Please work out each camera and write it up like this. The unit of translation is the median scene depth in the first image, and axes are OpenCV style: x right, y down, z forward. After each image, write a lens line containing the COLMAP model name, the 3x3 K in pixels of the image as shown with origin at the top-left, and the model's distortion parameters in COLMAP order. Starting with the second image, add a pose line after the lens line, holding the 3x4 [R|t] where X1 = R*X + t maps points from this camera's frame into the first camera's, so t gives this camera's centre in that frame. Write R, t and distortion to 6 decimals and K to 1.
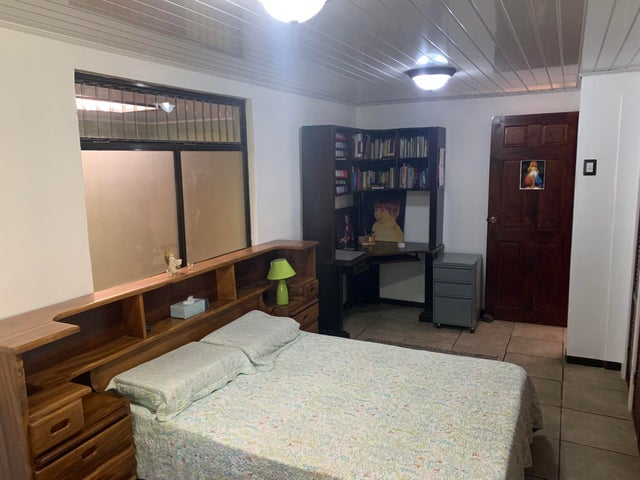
lens RADIAL K [[493.5, 0, 310.9], [0, 493.5, 239.2], [0, 0, 1]] dist [0.008711, -0.004596]
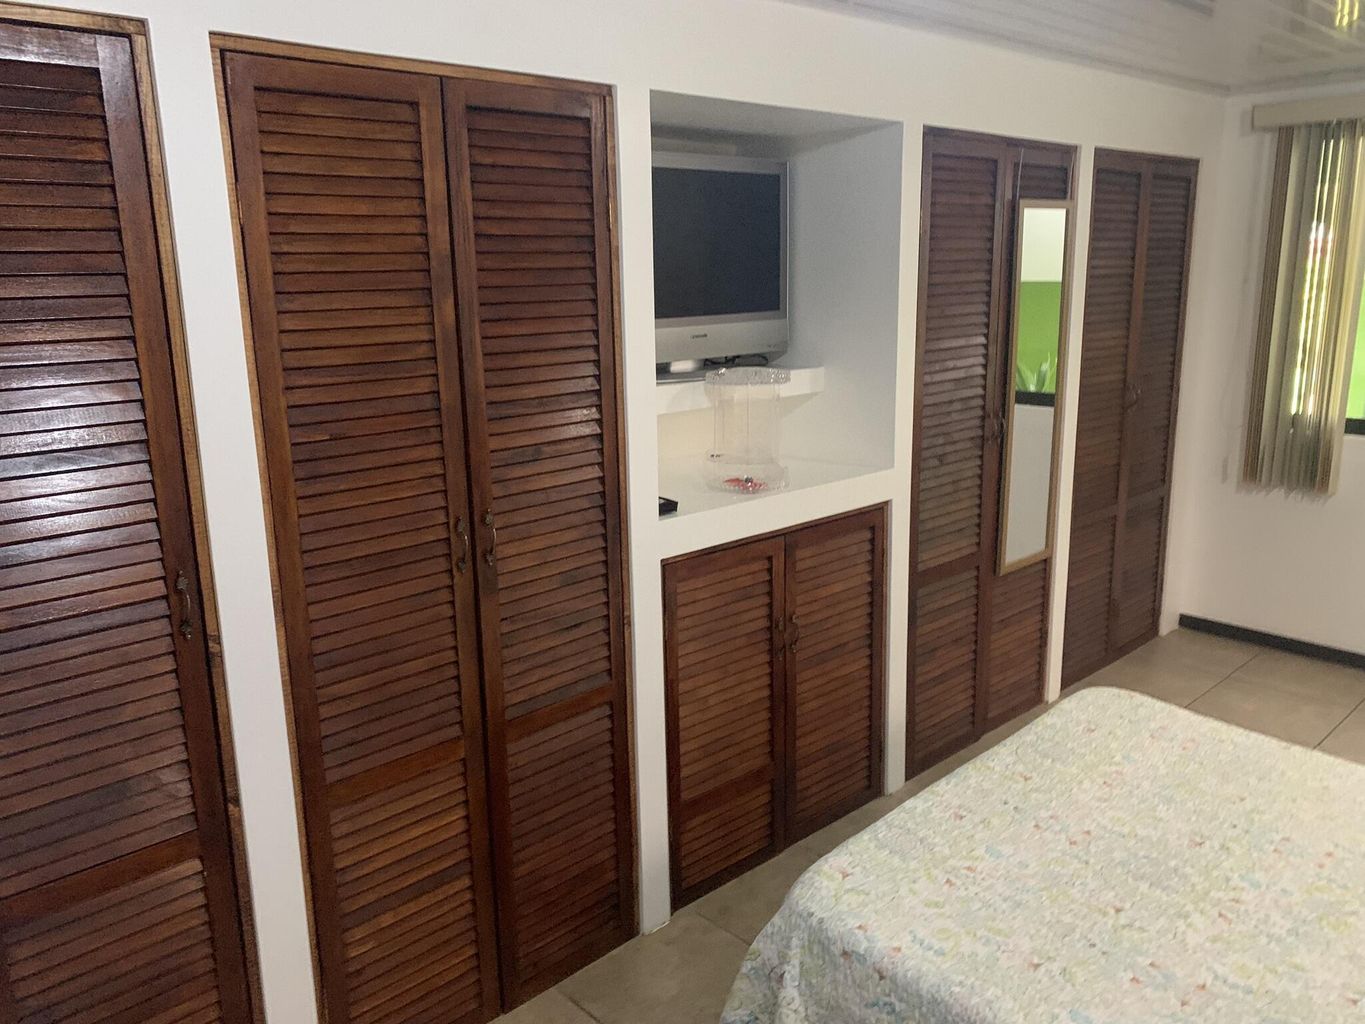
lens RADIAL K [[1050.4, 0, 681.9], [0, 1050.4, 500.8], [0, 0, 1]] dist [0.035296, 0.001020]
pose [[-0.943749, -0.029045, 0.329384, 0.269319], [0.095236, 0.930048, 0.354881, -0.247516], [-0.316651, 0.366288, -0.874966, 1.546866]]
